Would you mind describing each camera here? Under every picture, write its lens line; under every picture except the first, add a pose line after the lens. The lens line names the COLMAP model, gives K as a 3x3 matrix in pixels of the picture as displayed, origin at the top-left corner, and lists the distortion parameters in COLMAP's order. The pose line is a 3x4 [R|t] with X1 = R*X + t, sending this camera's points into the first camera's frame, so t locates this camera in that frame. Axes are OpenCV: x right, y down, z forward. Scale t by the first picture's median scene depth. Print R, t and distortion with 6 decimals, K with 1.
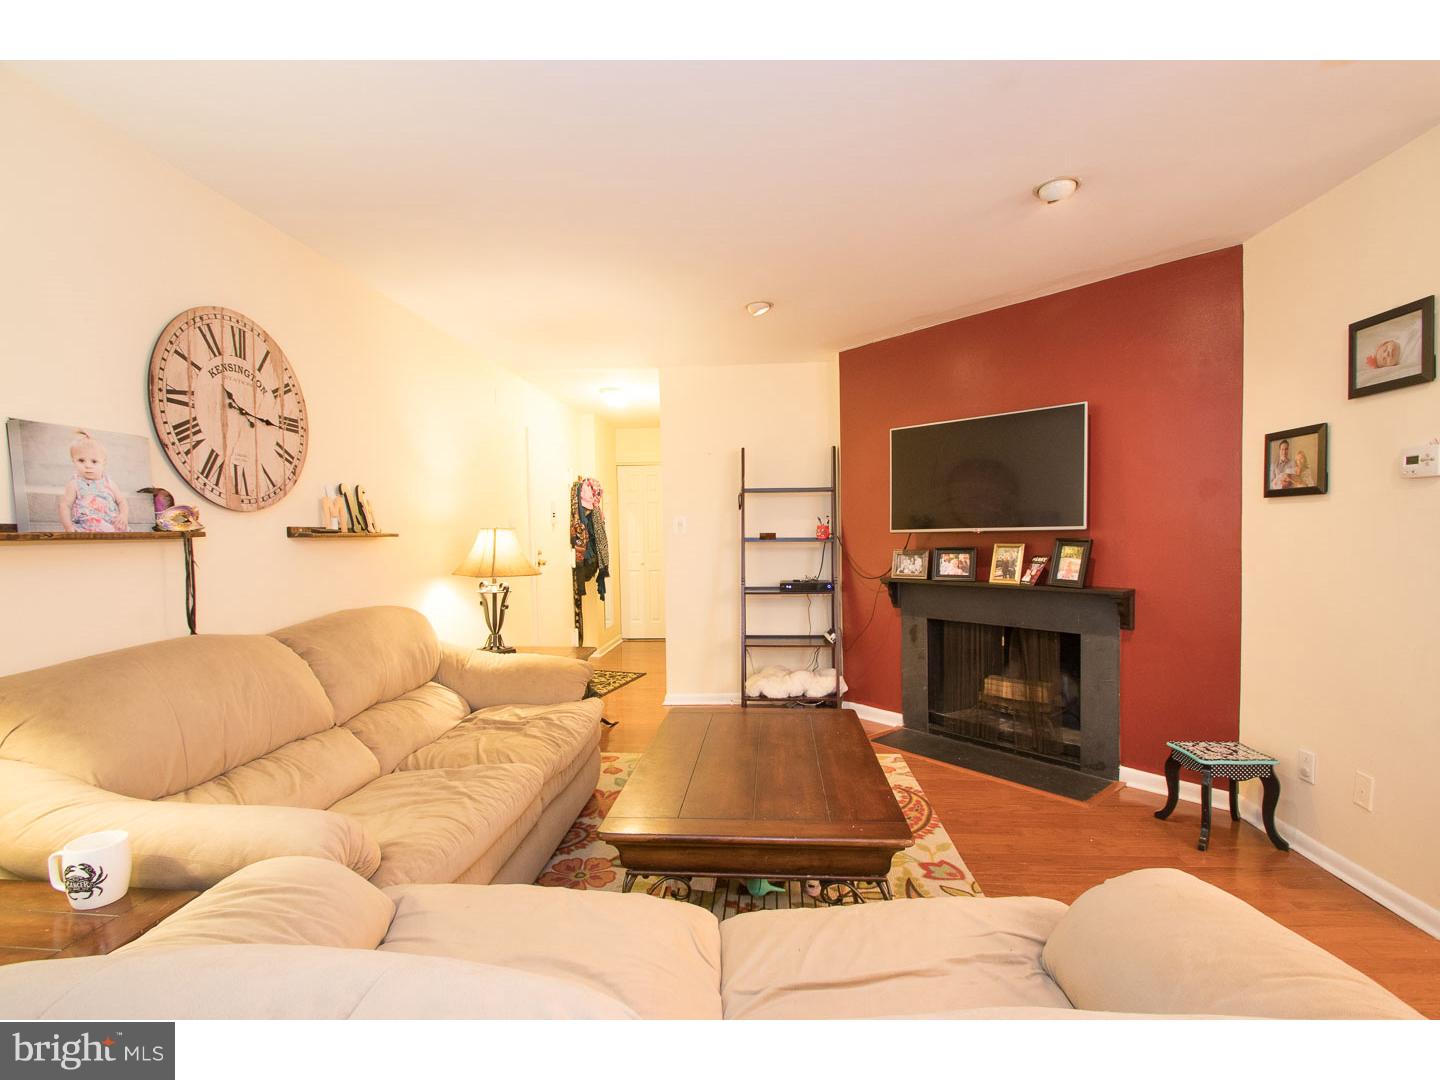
lens RADIAL K [[670.3, 0, 717.1], [0, 670.3, 555.4], [0, 0, 1]] dist [0.009437, -0.015939]
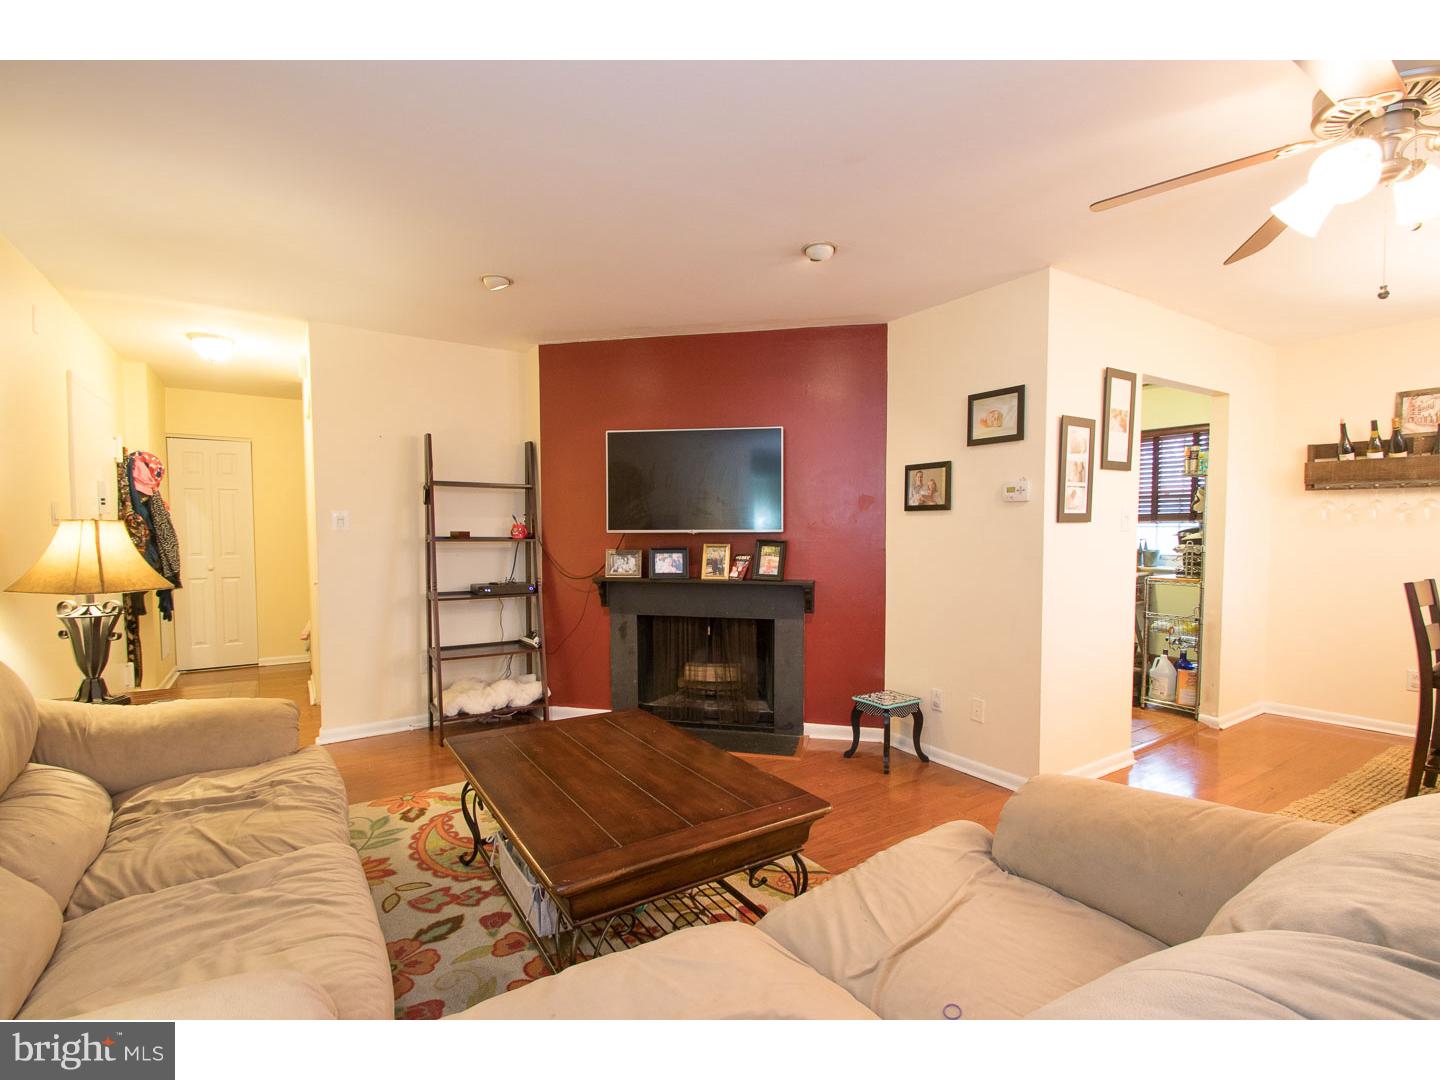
lens RADIAL K [[670.3, 0, 717.1], [0, 670.3, 555.4], [0, 0, 1]] dist [0.009437, -0.015939]
pose [[0.794125, -0.008959, 0.607688, -0.250494], [0.008906, 0.999956, 0.003104, -0.001665], [-0.607689, 0.002947, 0.794170, 0.100814]]
